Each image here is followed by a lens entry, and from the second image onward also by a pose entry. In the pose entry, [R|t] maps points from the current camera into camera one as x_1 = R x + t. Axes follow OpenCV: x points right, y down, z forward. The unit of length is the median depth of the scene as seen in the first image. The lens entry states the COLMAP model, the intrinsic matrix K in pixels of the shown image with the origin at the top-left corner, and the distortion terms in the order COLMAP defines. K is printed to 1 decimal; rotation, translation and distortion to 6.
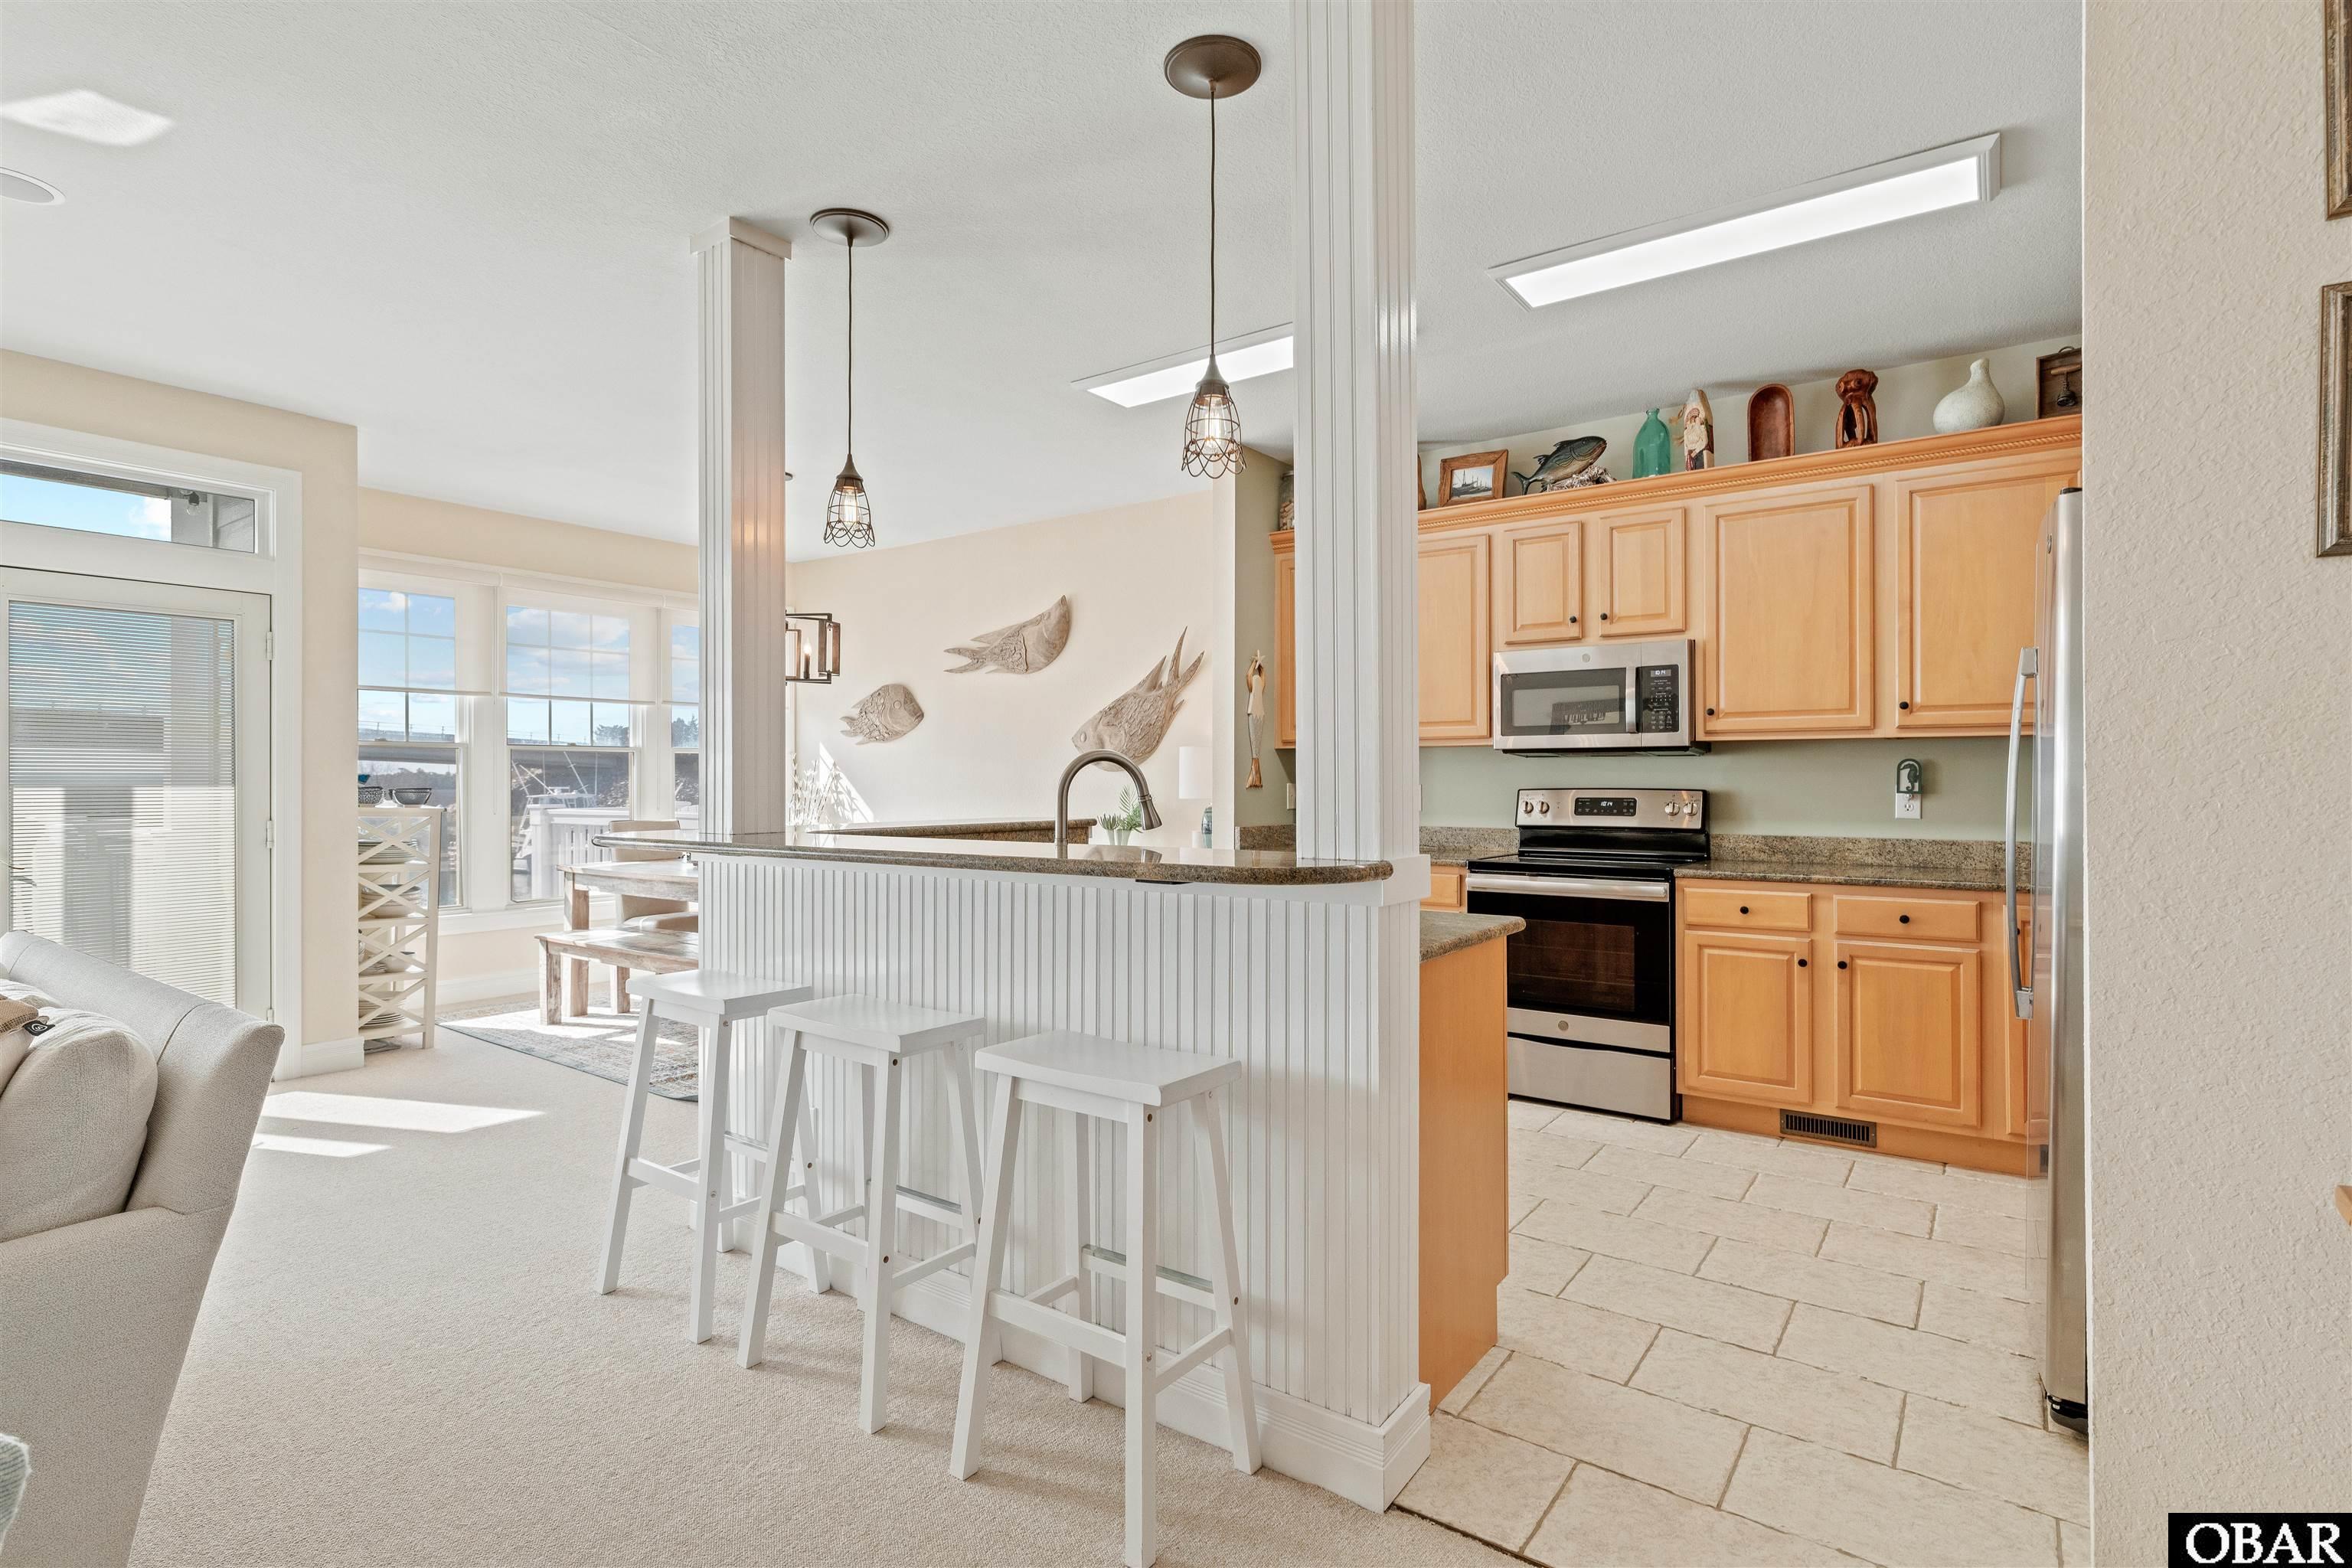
lens RADIAL K [[1160.4, 0, 1176.0], [0, 1160.4, 784.0], [0, 0, 1]] dist [-0.004713, -0.000017]
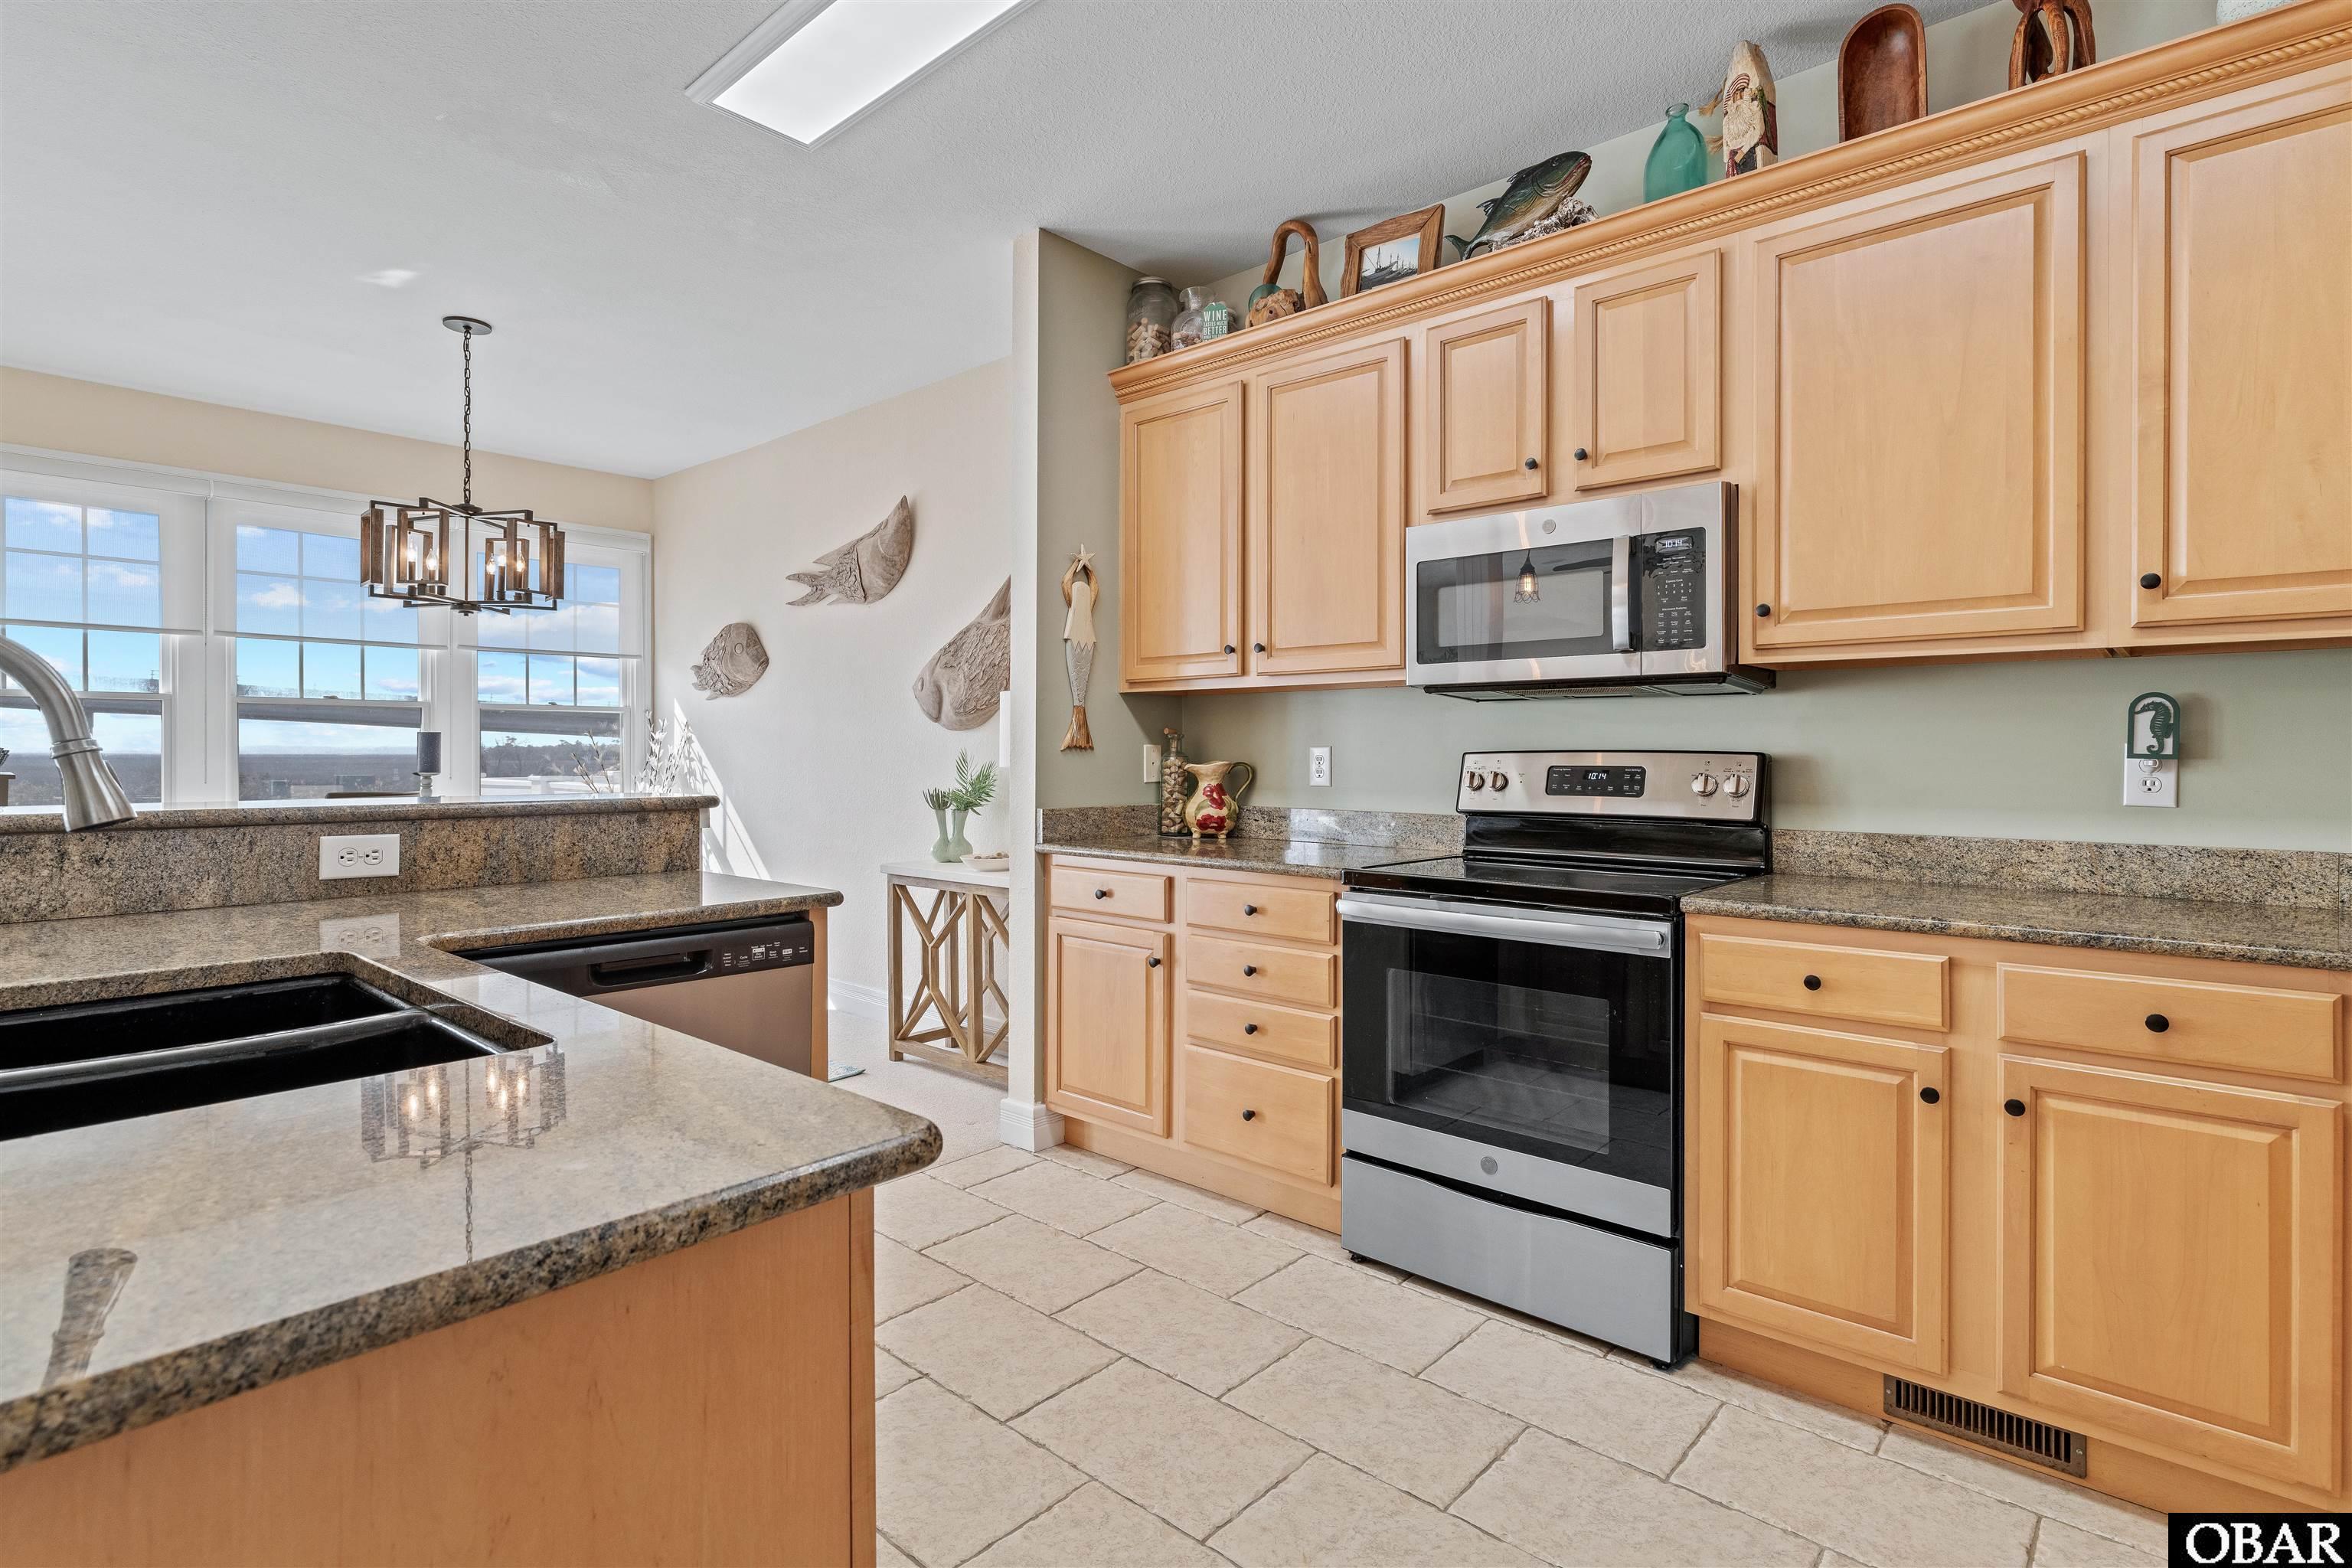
lens RADIAL K [[1157.4, 0, 1181.6], [0, 1157.4, 763.1], [0, 0, 1]] dist [-0.001965, -0.000152]
pose [[0.994555, 0.003484, -0.104159, 0.235955], [-0.002999, 0.999984, 0.004813, 0.008659], [0.104174, -0.004474, 0.994549, 0.409808]]
